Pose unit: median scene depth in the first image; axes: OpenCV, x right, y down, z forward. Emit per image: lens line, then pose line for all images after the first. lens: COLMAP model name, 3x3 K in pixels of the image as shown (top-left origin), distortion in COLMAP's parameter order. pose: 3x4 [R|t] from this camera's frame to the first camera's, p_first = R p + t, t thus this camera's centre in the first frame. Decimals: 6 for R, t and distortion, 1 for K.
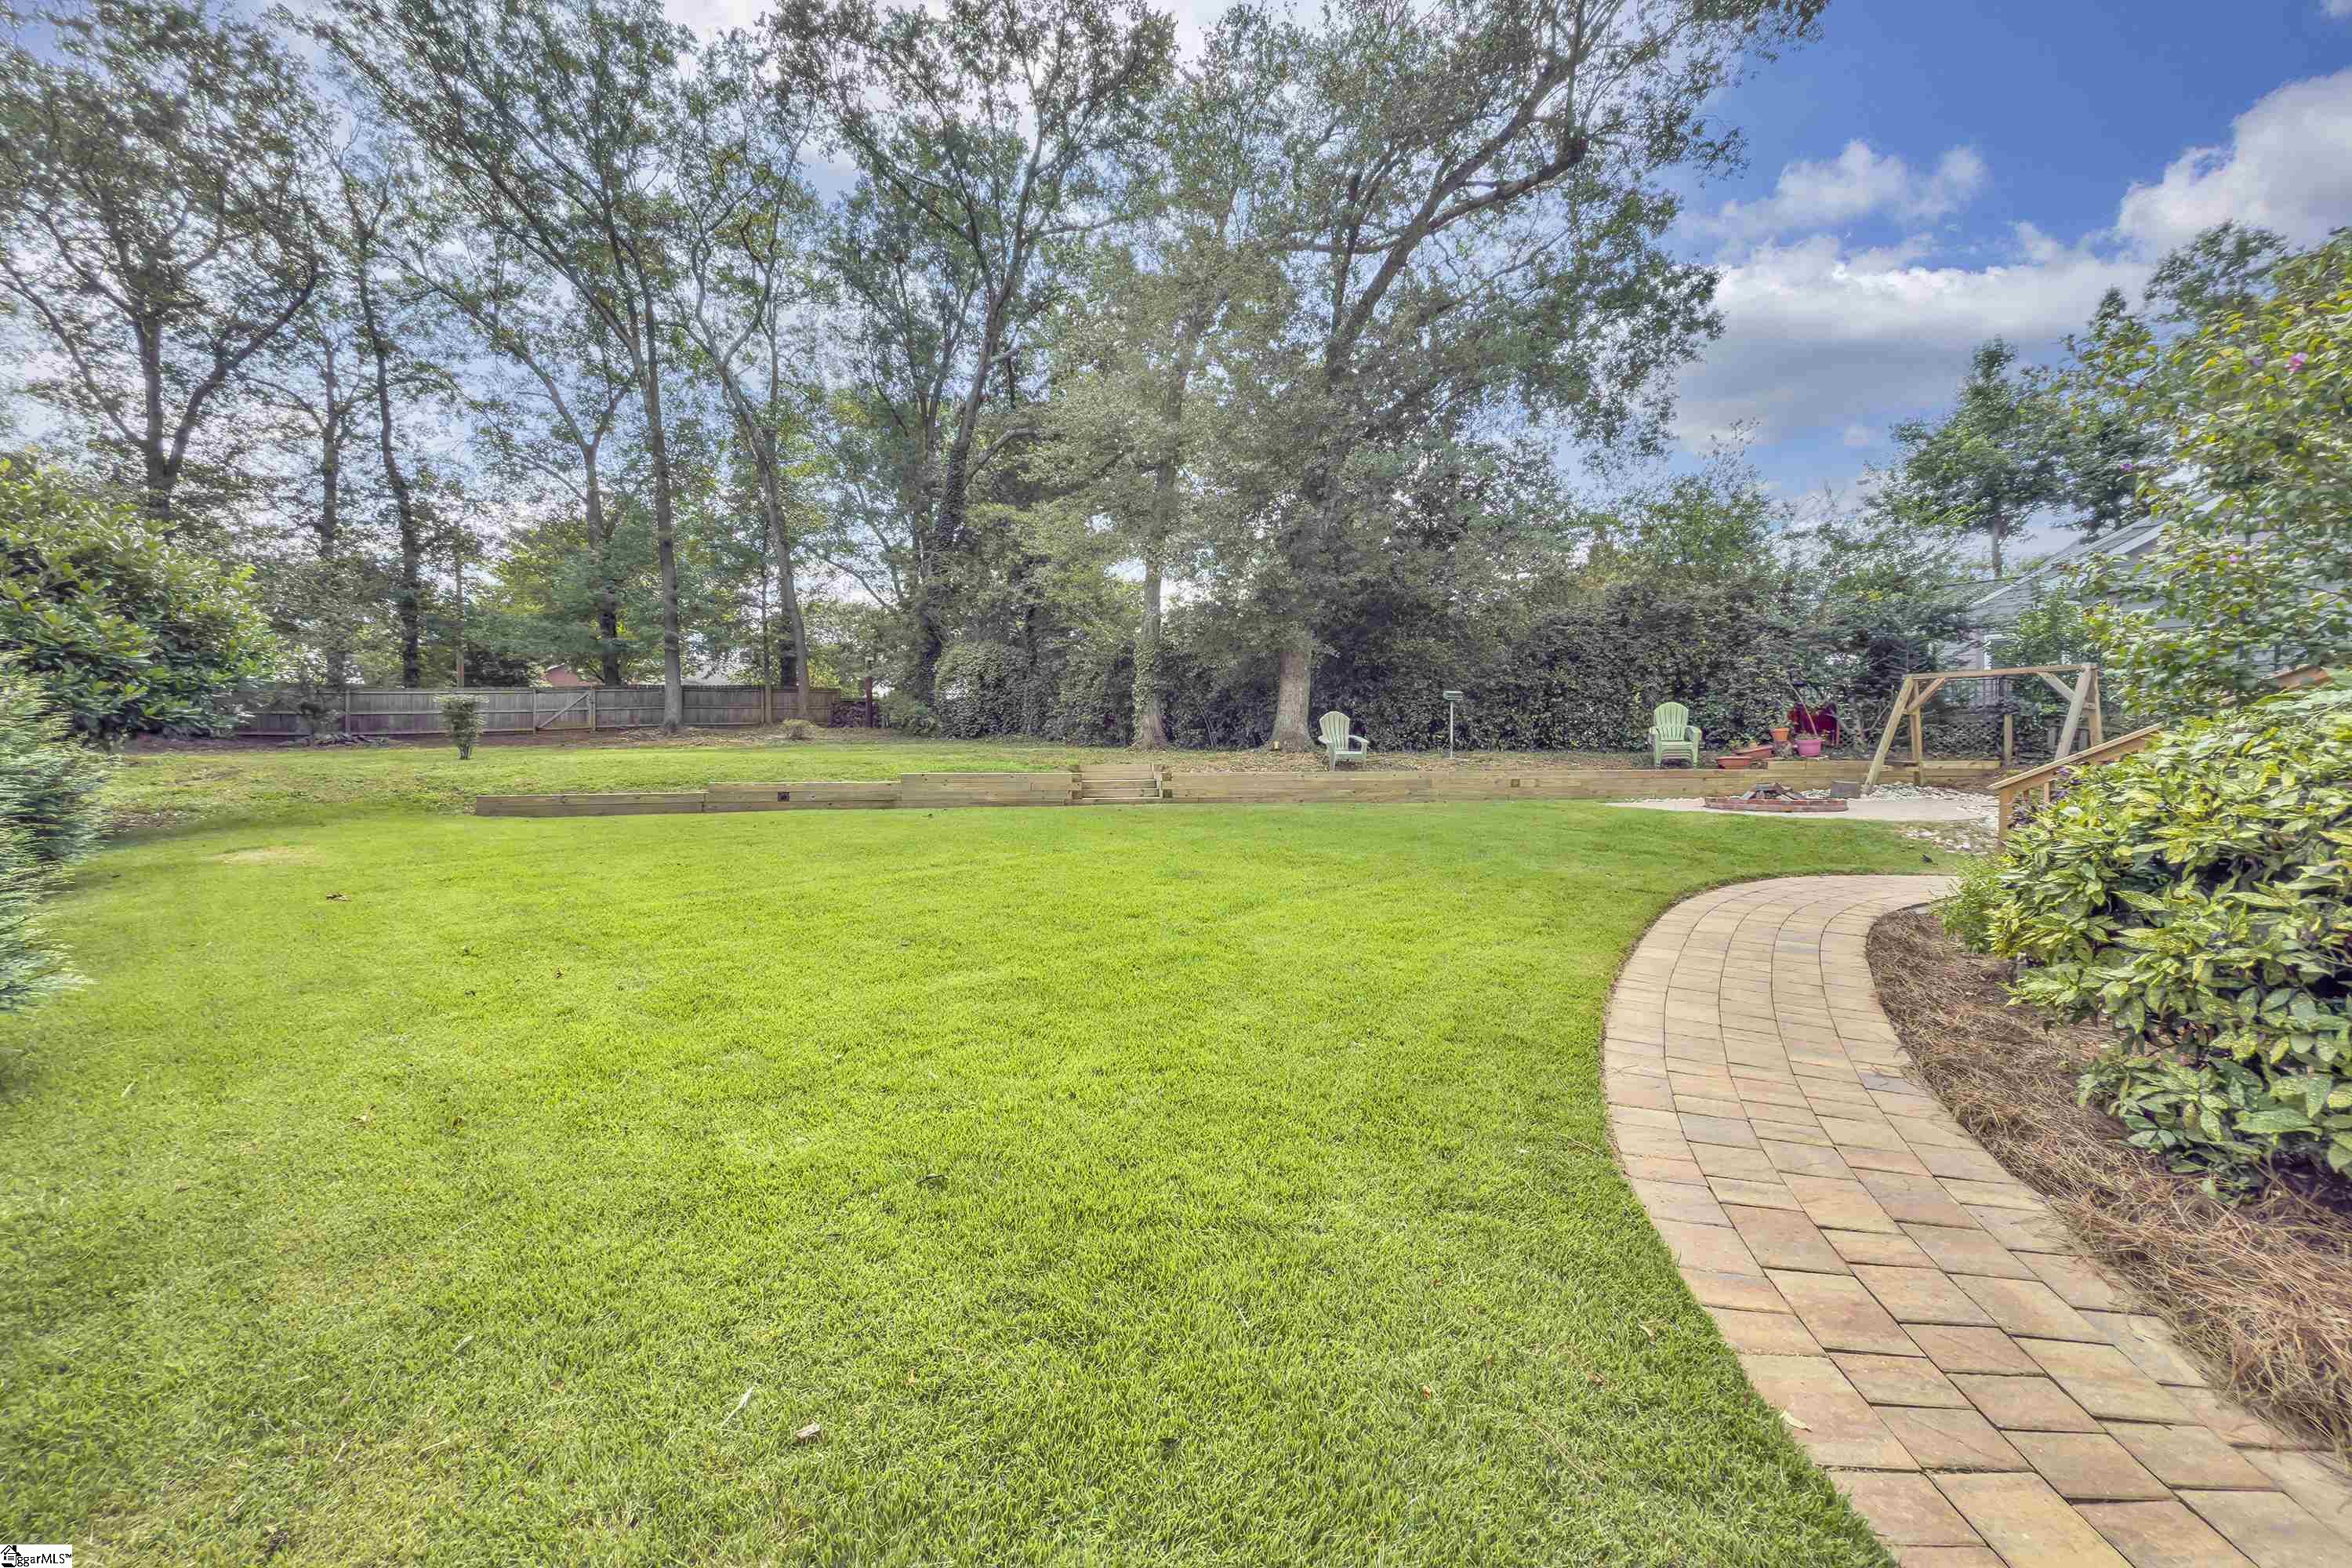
lens RADIAL K [[951.9, 0, 1170.5], [0, 951.9, 782.9], [0, 0, 1]] dist [0.002615, 0.000964]
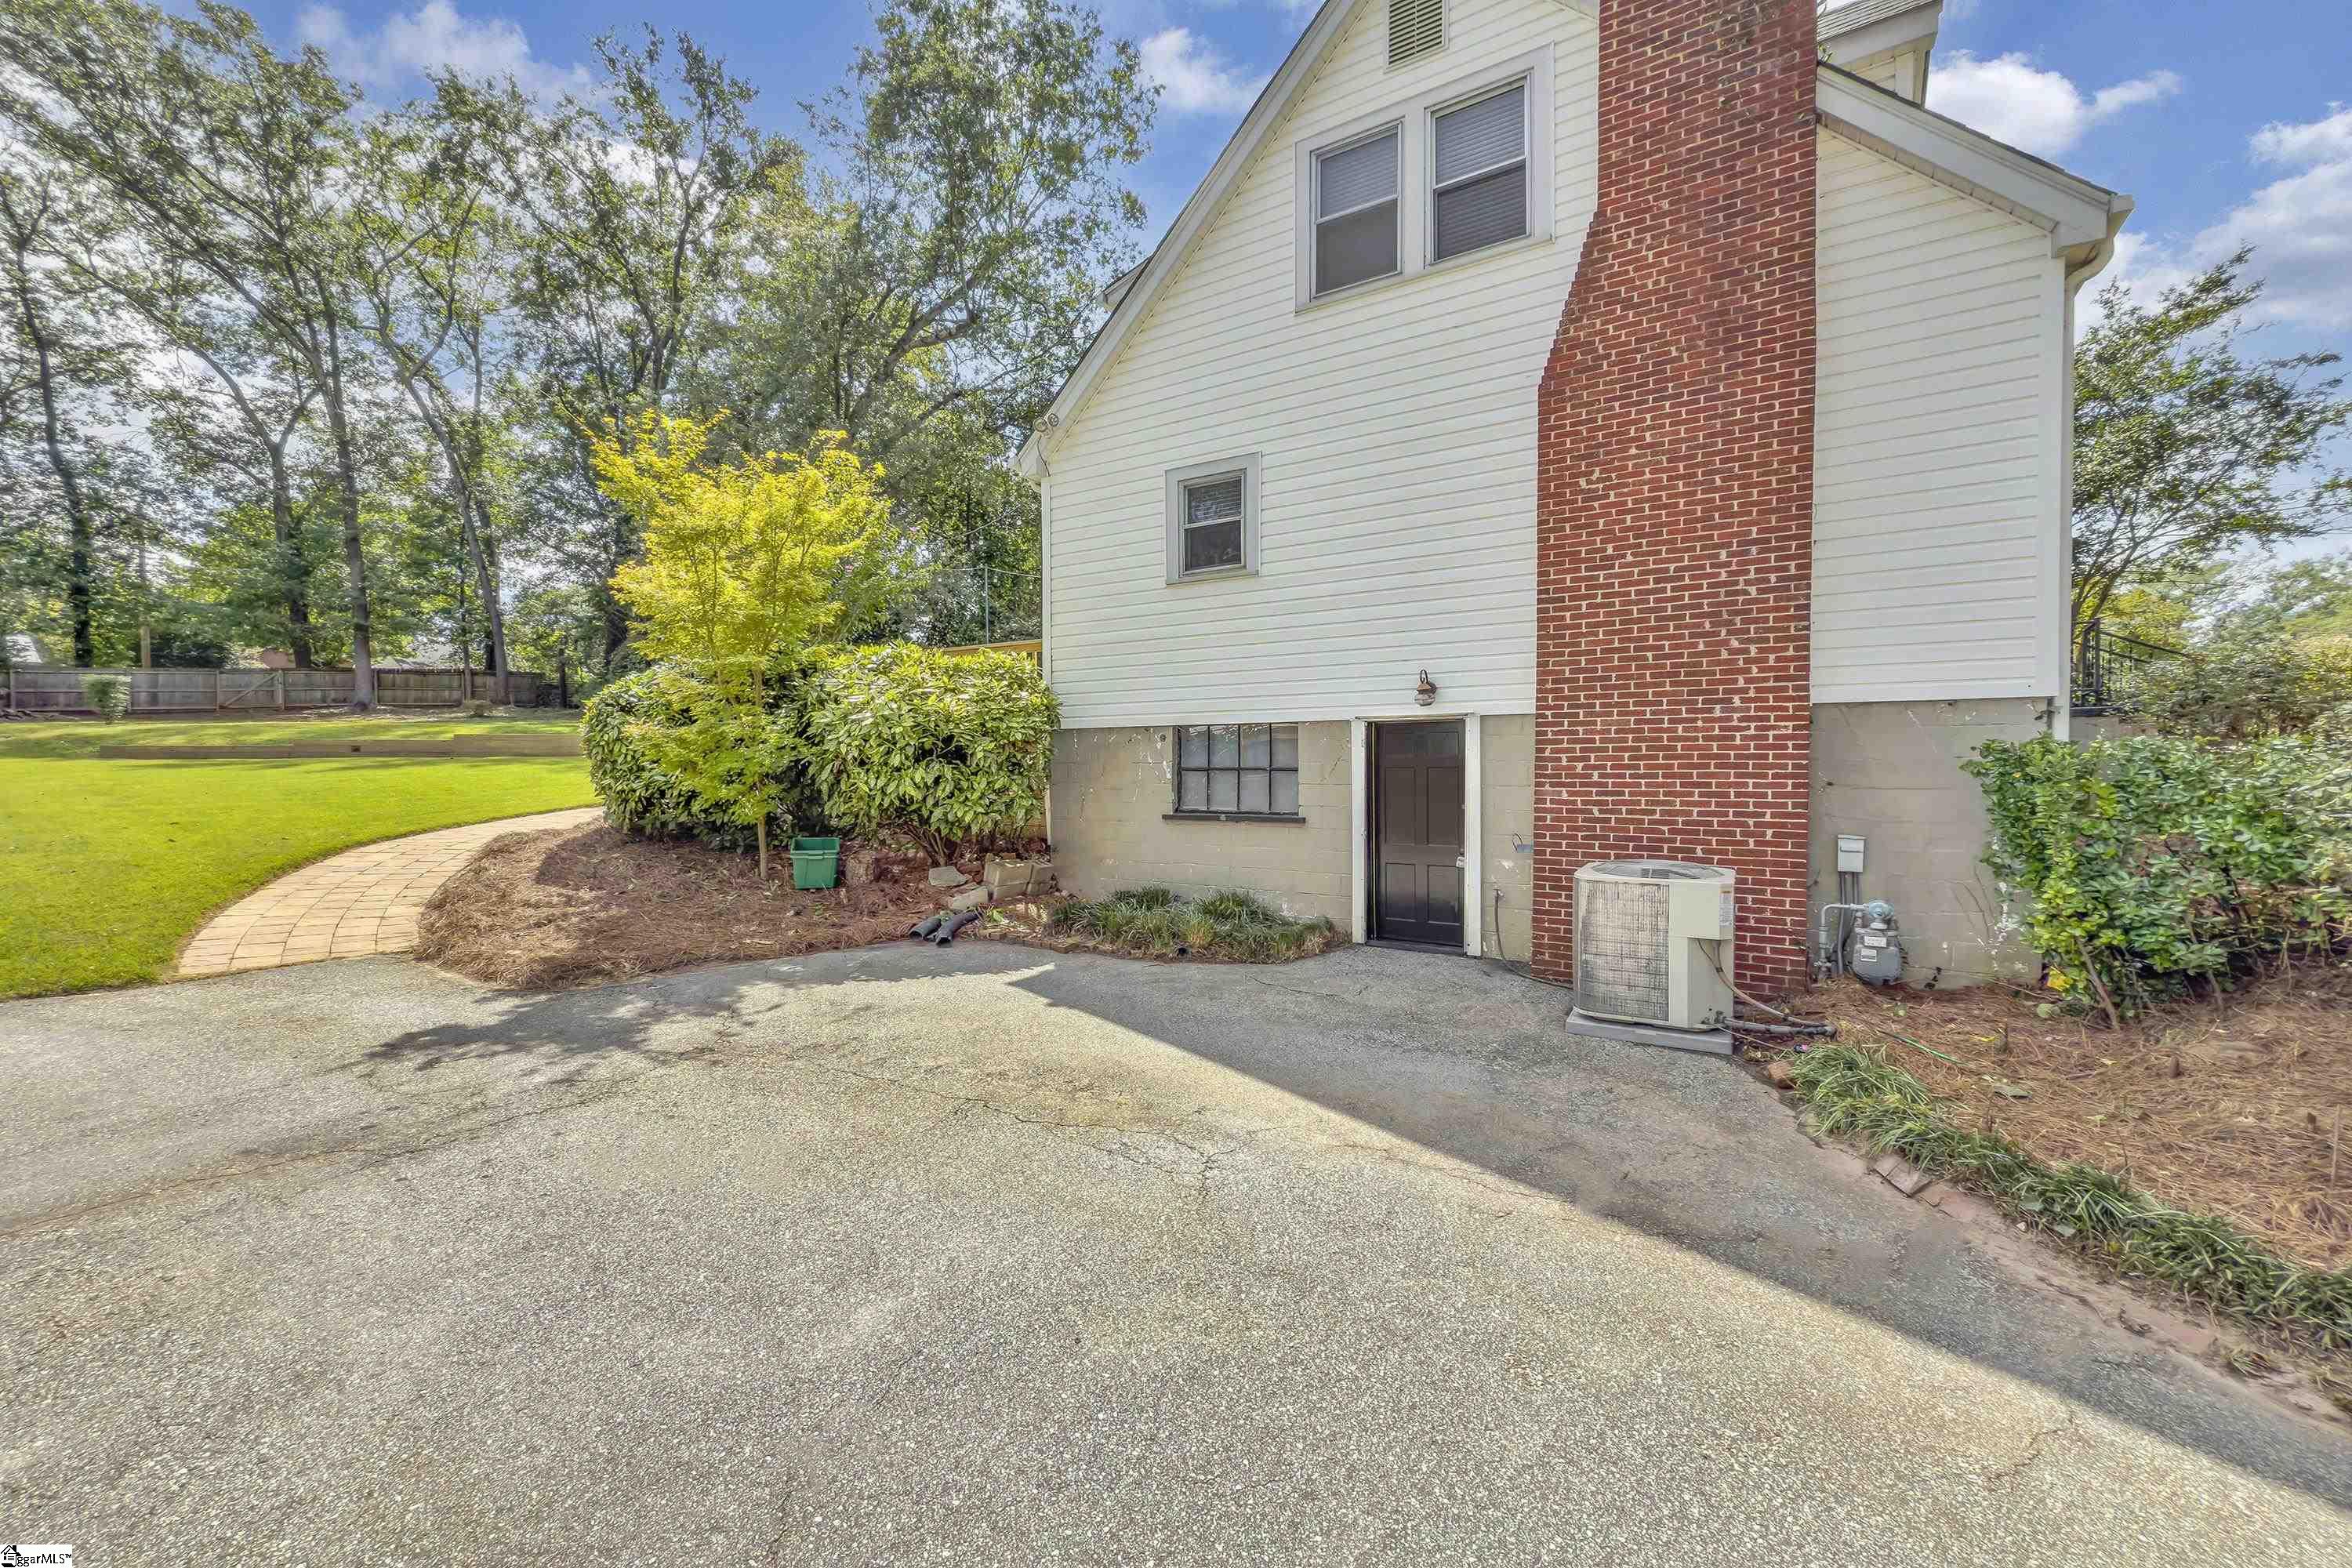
lens RADIAL K [[951.9, 0, 1164.3], [0, 951.9, 785.2], [0, 0, 1]] dist [0.002615, 0.000964]
pose [[0.987881, -0.007140, 0.155048, 0.244821], [0.004603, 0.999850, 0.016711, 0.019772], [-0.155144, -0.015795, 0.987766, -0.261431]]
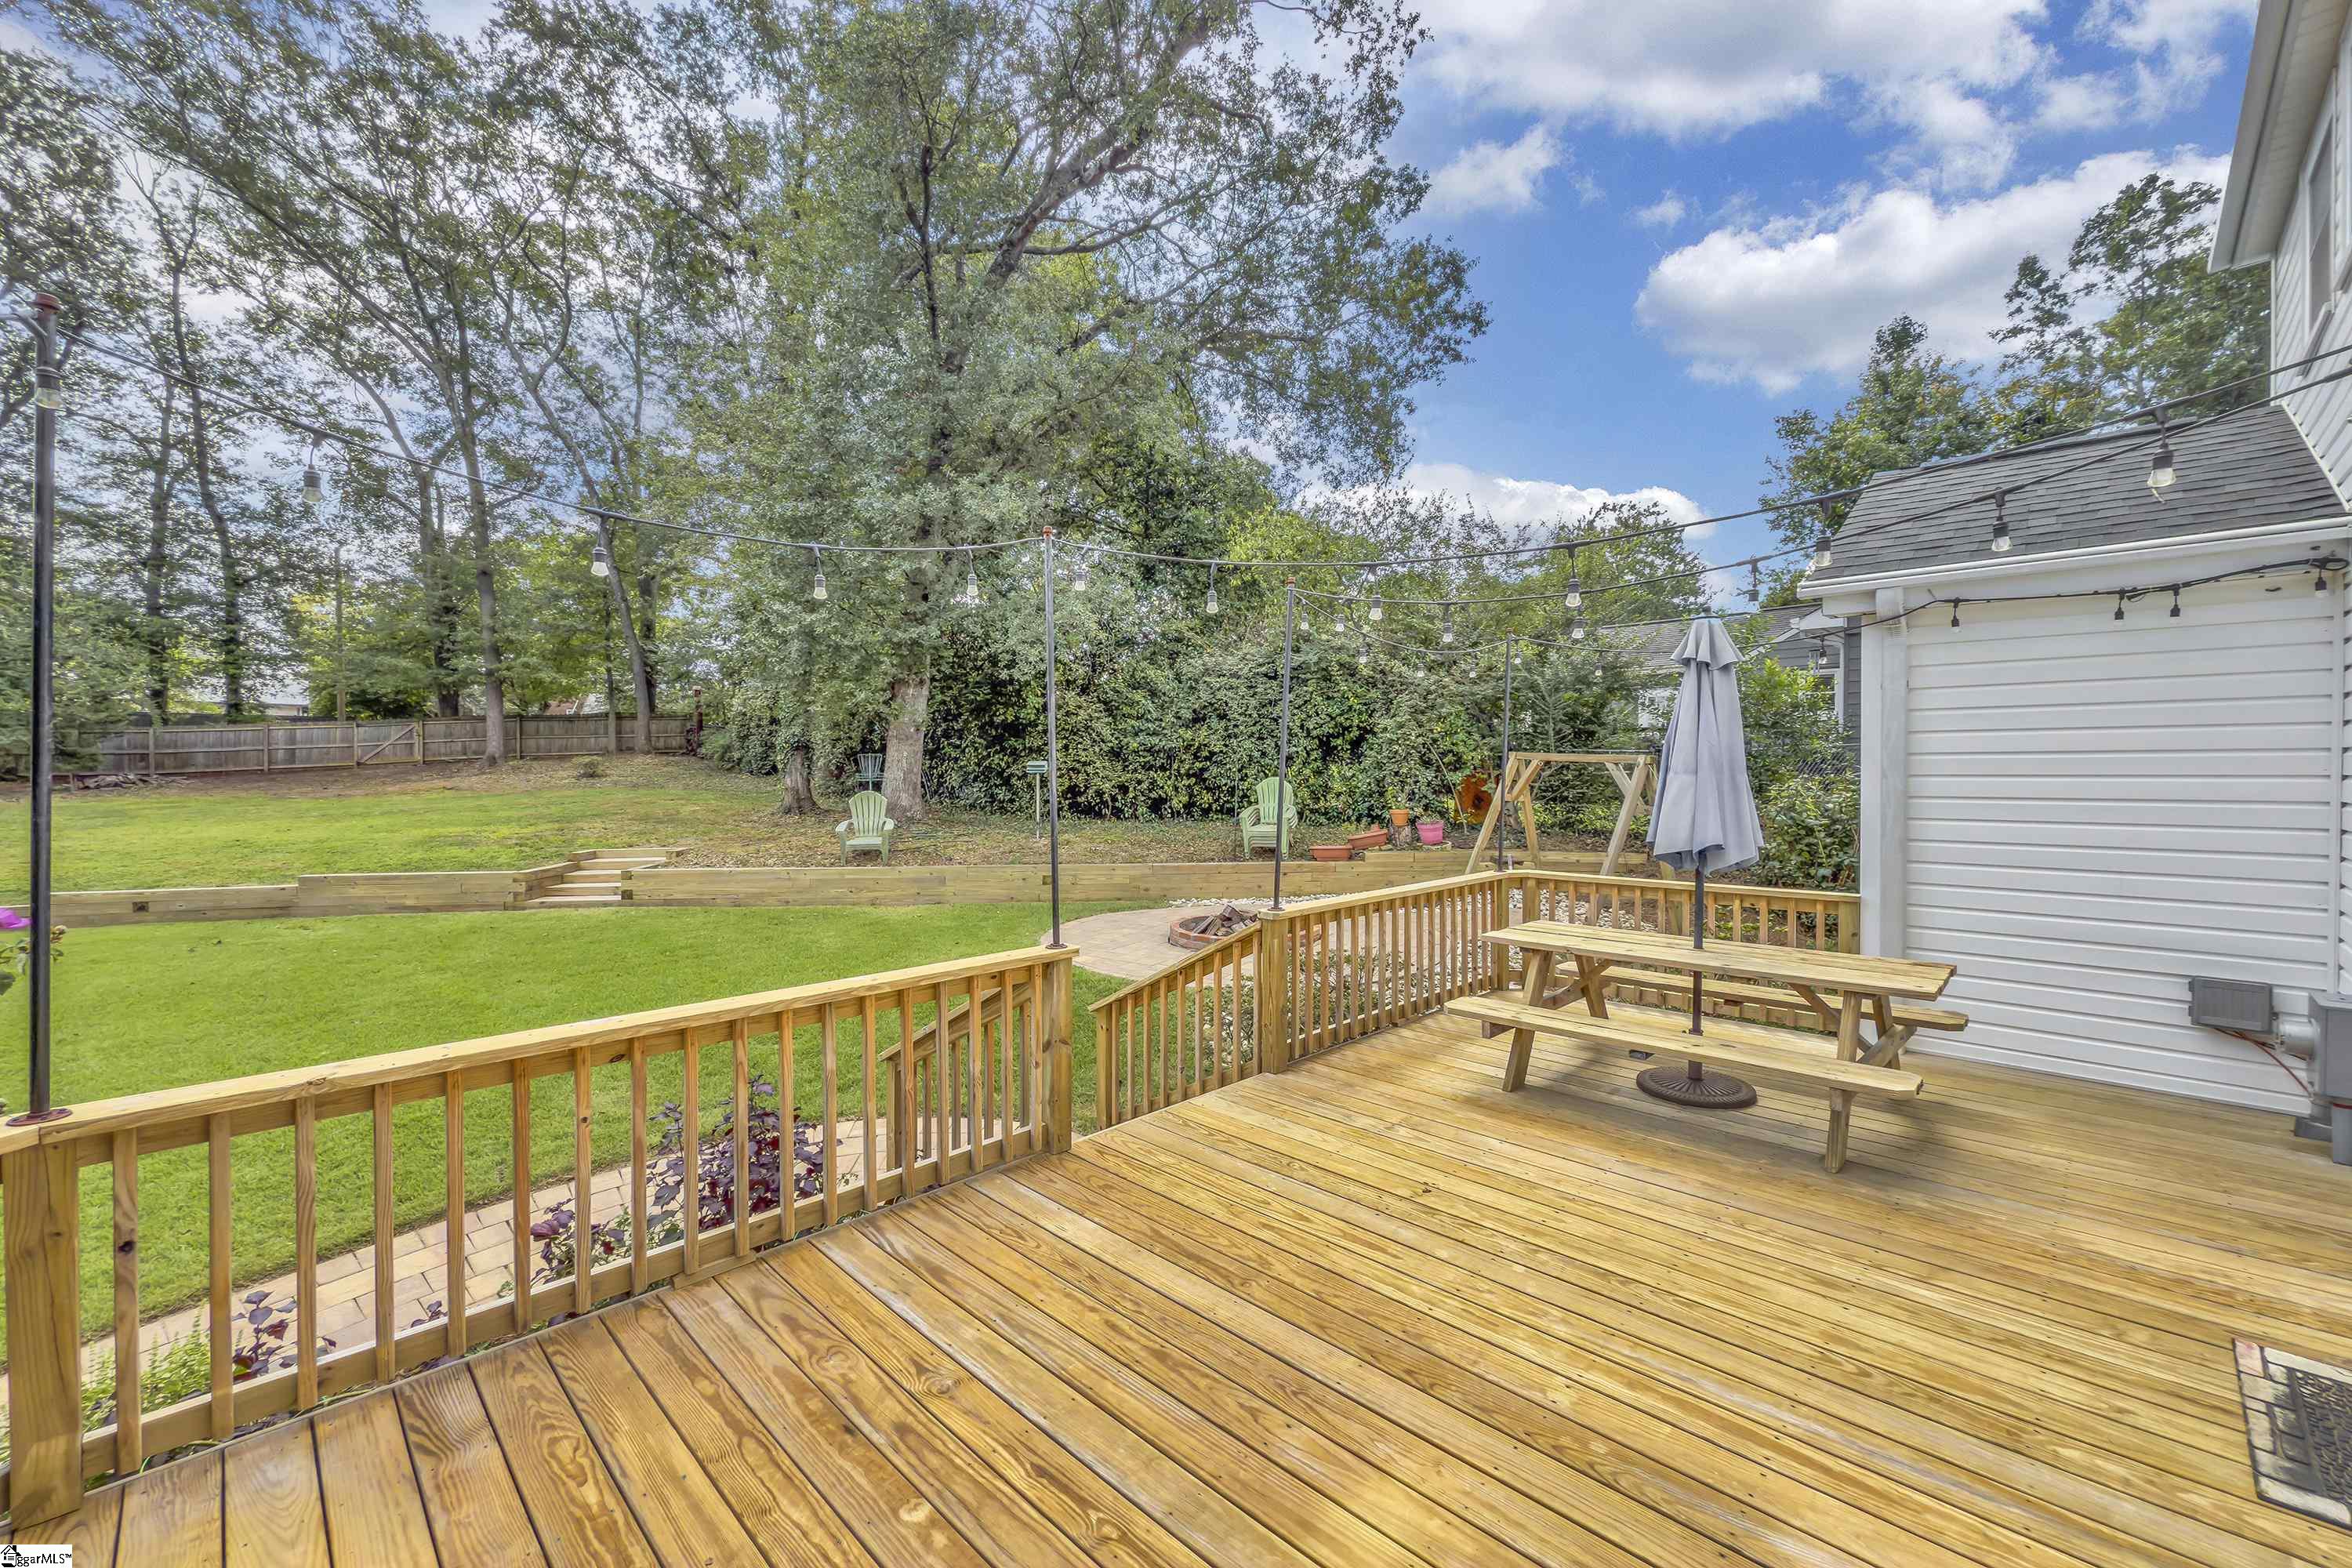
lens RADIAL K [[951.9, 0, 1169.8], [0, 951.9, 783.3], [0, 0, 1]] dist [0.002615, 0.000964]
pose [[0.997808, -0.001384, -0.066166, 0.258890], [0.001788, 0.999980, 0.006061, -0.044828], [0.066156, -0.006166, 0.997790, 0.080749]]
